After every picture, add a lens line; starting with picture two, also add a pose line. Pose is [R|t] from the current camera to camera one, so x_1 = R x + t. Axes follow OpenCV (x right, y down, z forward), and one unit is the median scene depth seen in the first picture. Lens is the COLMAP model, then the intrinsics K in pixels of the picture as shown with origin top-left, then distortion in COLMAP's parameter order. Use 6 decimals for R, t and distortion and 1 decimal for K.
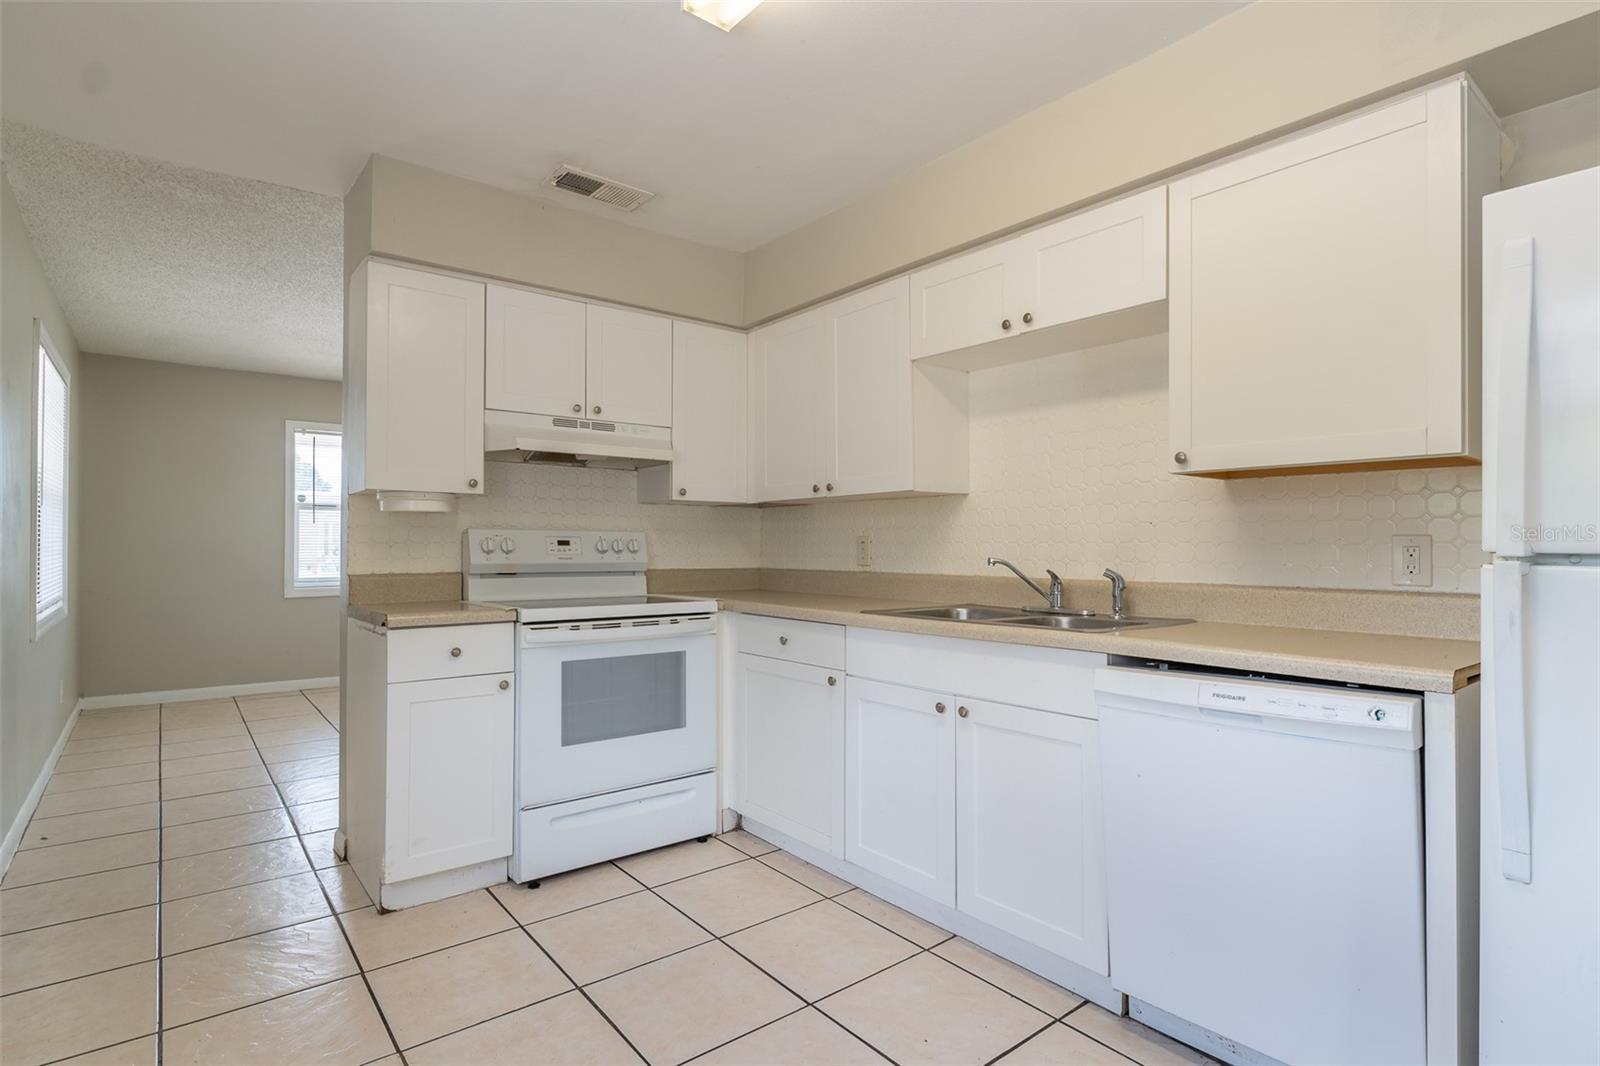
lens RADIAL K [[814.4, 0, 800.4], [0, 814.4, 538.7], [0, 0, 1]] dist [-0.004287, -0.002450]
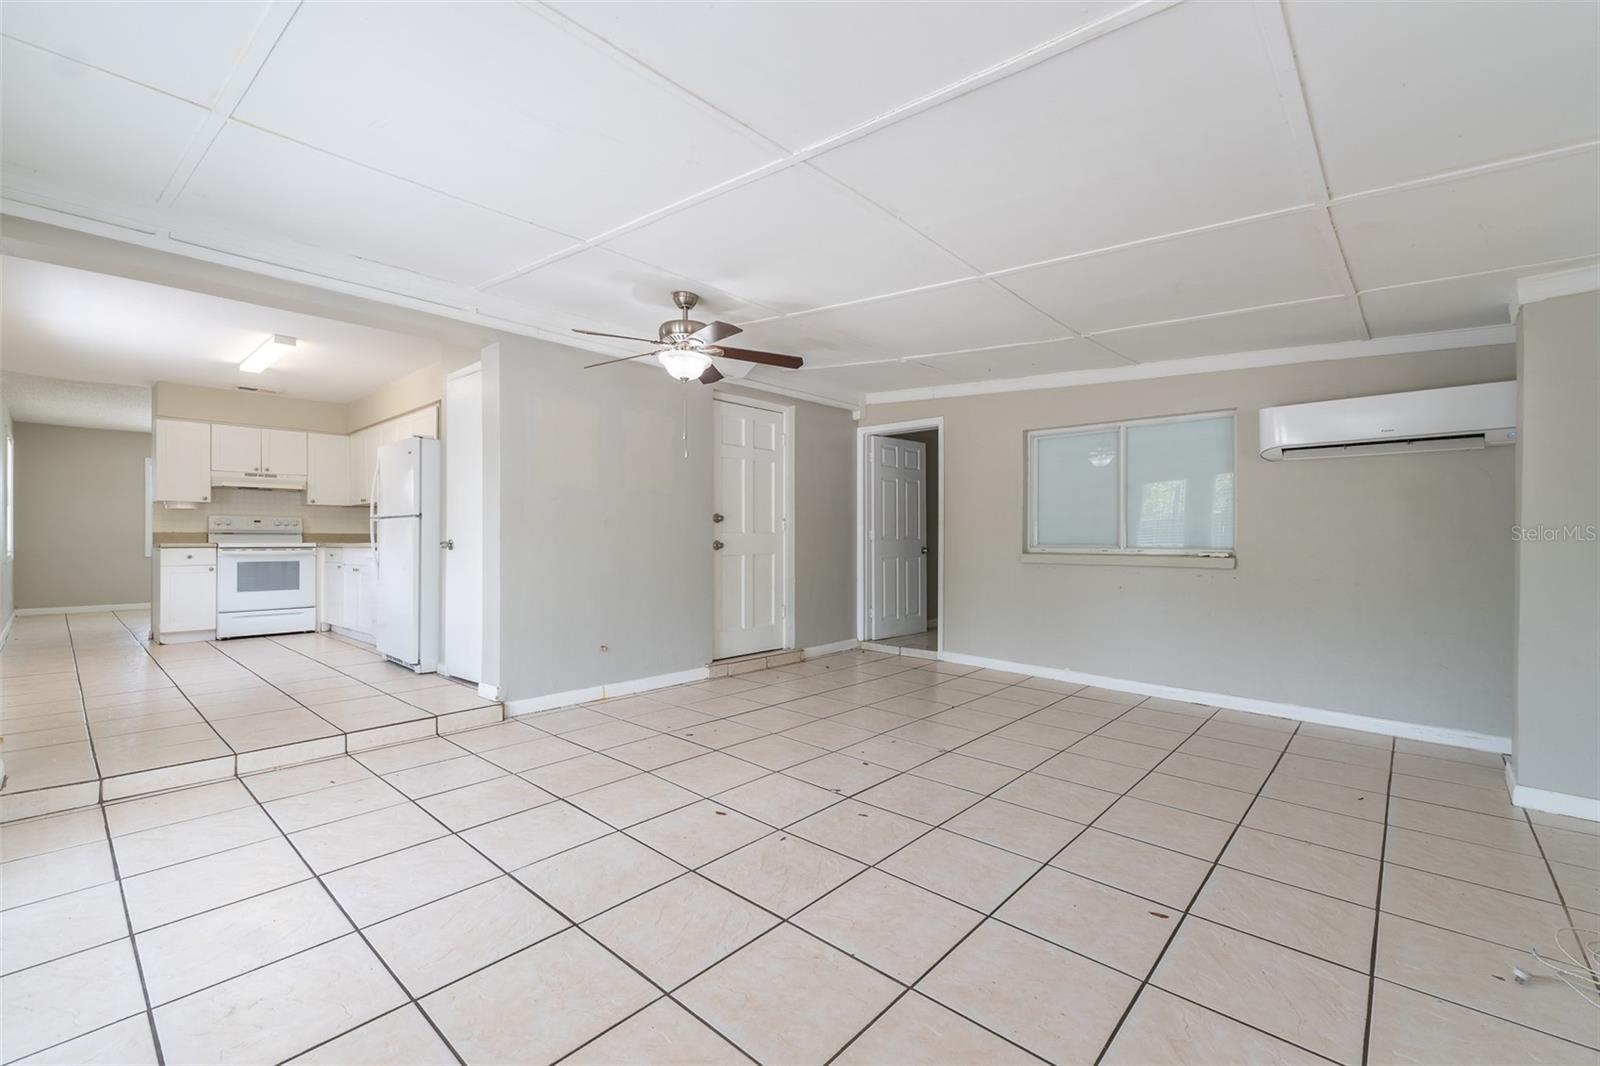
lens RADIAL K [[680.5, 0, 799.7], [0, 680.5, 536.1], [0, 0, 1]] dist [0.004248, -0.001078]
pose [[0.986510, -0.004859, 0.163627, 1.138210], [0.004270, 0.999983, 0.003951, 0.055152], [-0.163643, -0.003199, 0.986514, -1.513032]]
